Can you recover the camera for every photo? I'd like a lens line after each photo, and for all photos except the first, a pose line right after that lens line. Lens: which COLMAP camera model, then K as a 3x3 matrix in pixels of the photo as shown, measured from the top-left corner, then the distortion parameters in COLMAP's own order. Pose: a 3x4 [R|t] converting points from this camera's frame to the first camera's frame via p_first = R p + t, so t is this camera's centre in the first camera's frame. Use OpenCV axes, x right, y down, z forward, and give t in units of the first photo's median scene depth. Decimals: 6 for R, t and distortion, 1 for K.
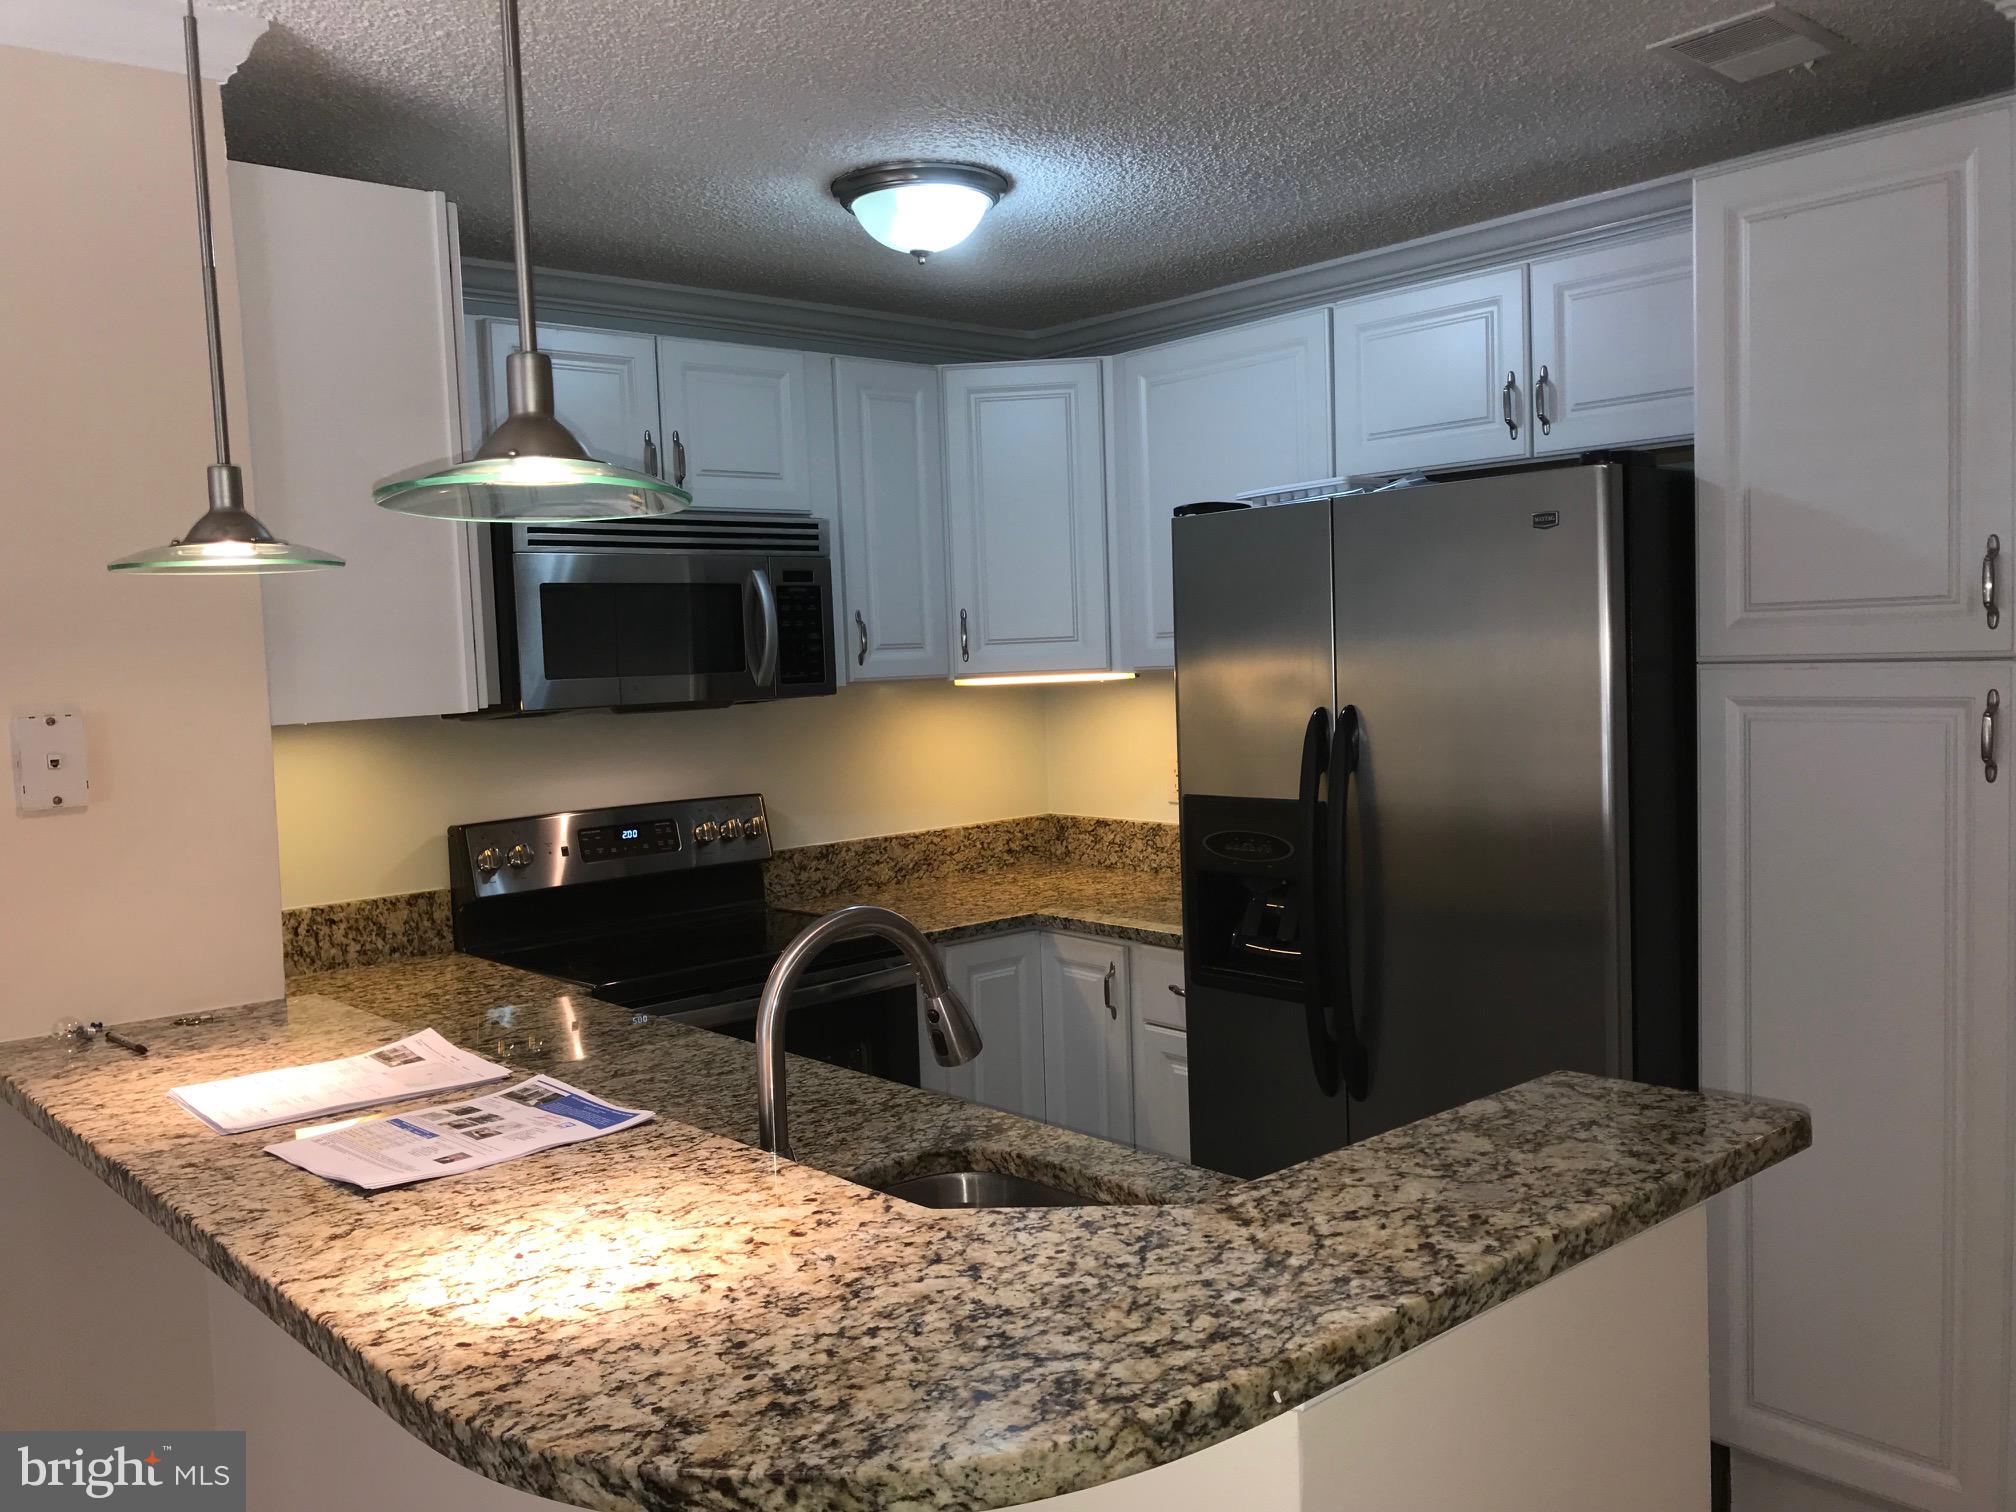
lens RADIAL K [[1635.6, 0, 1008.0], [0, 1635.6, 756.0], [0, 0, 1]] dist [0.056356, -0.006891]
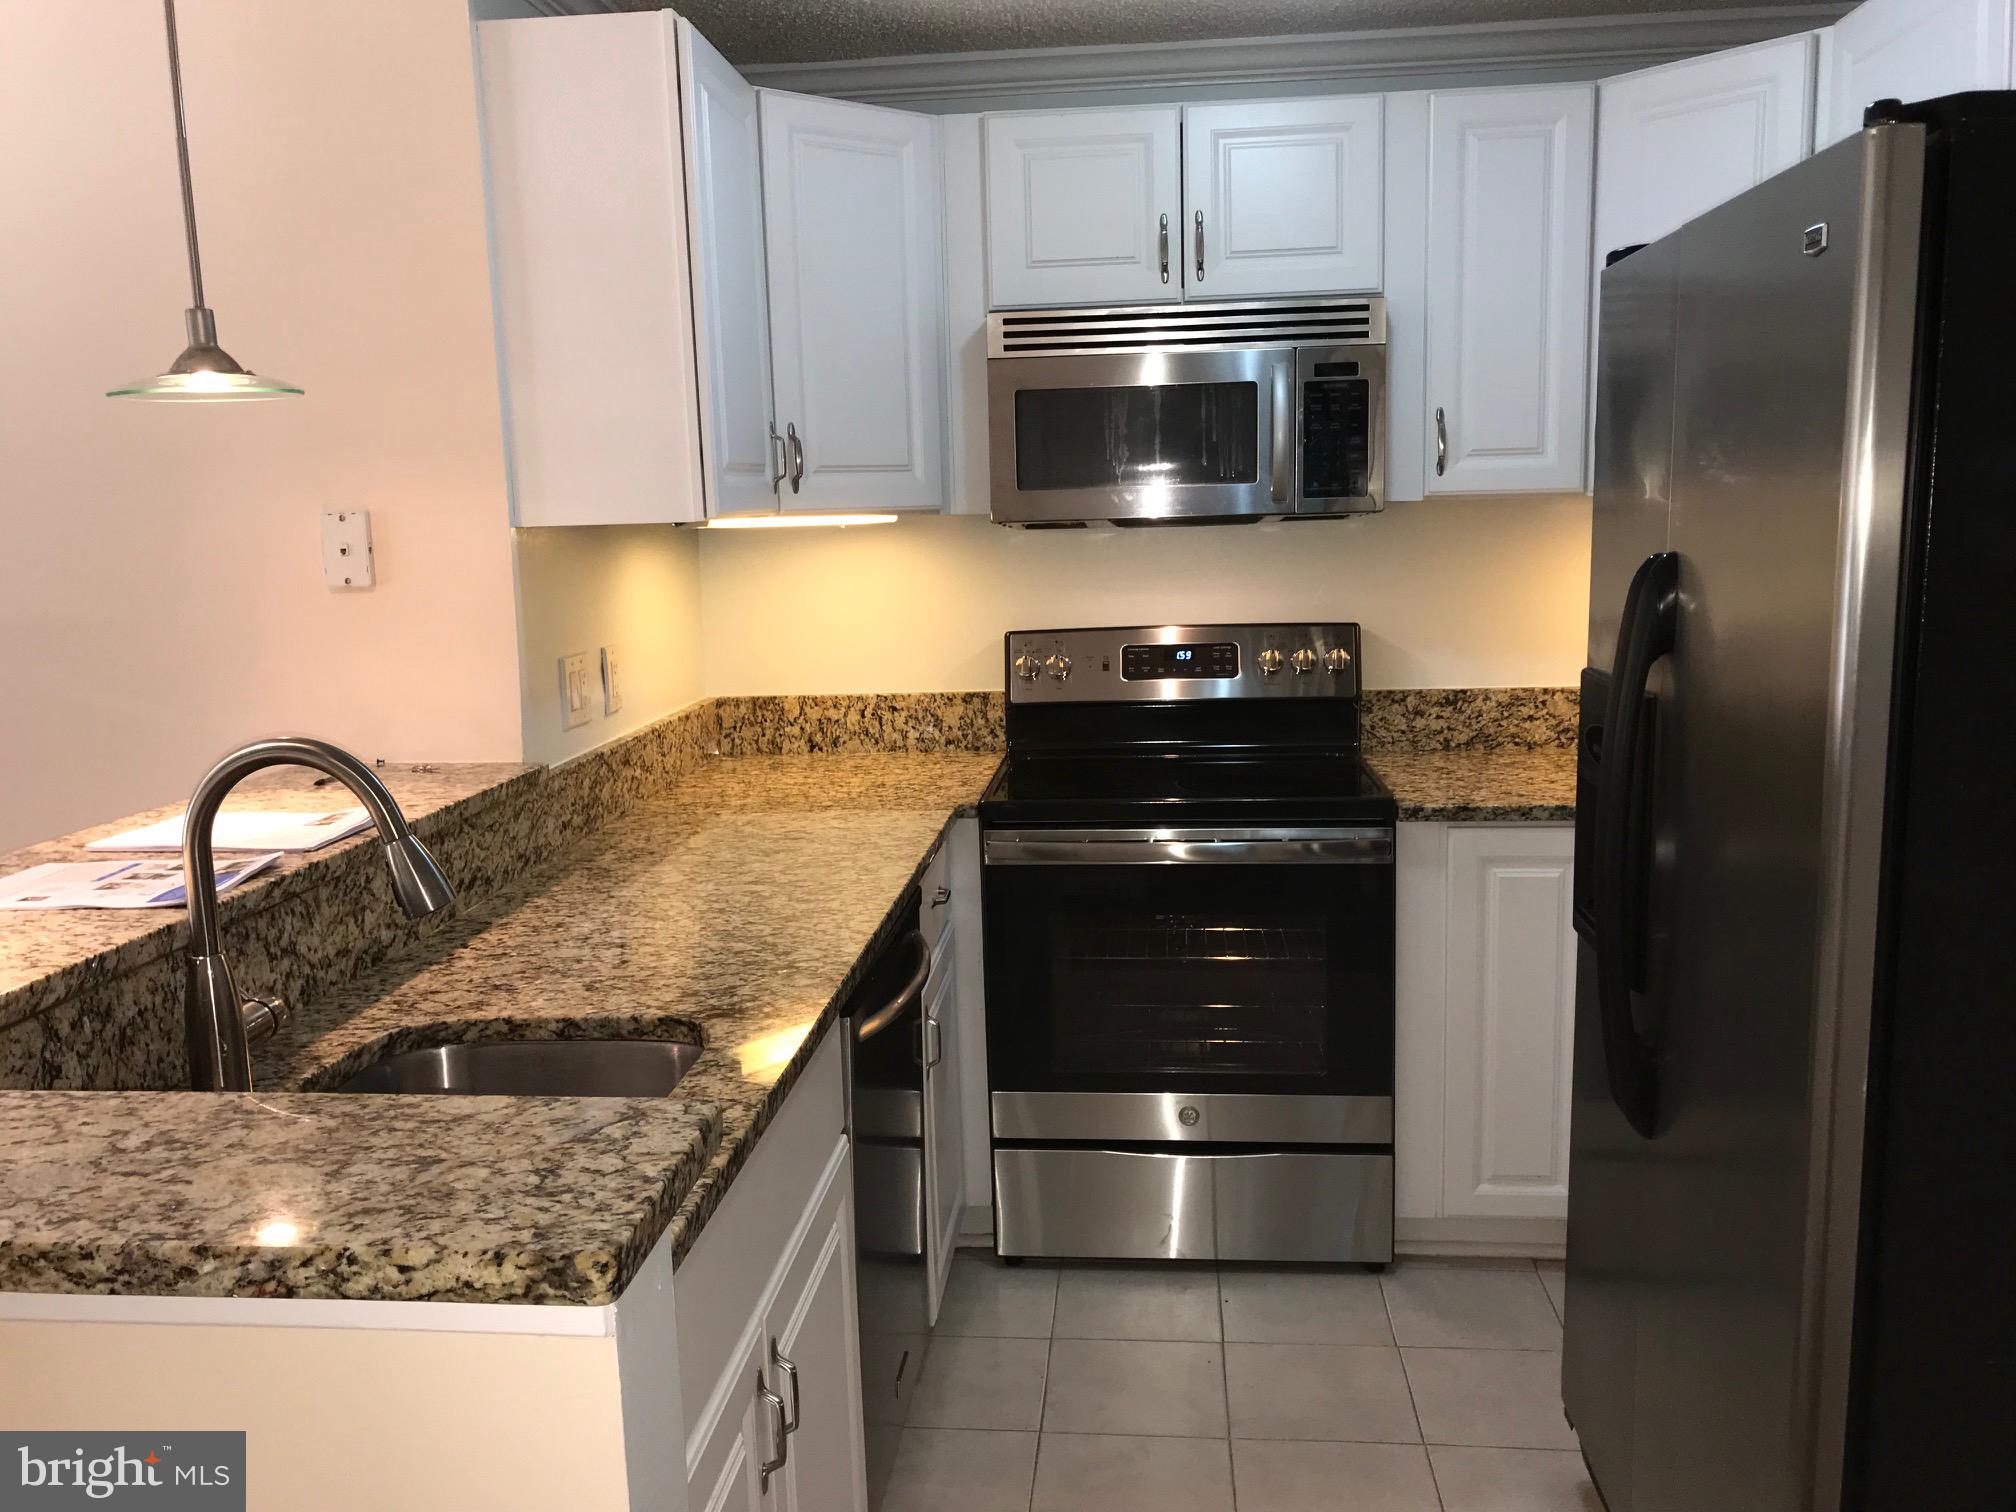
lens RADIAL K [[1643.1, 0, 1008.0], [0, 1643.1, 756.0], [0, 0, 1]] dist [0.010568, 0.005402]
pose [[0.679405, 0.133609, -0.721497, 0.433801], [-0.046268, 0.989126, 0.139601, -0.024750], [0.732303, -0.061464, 0.678199, 0.309843]]
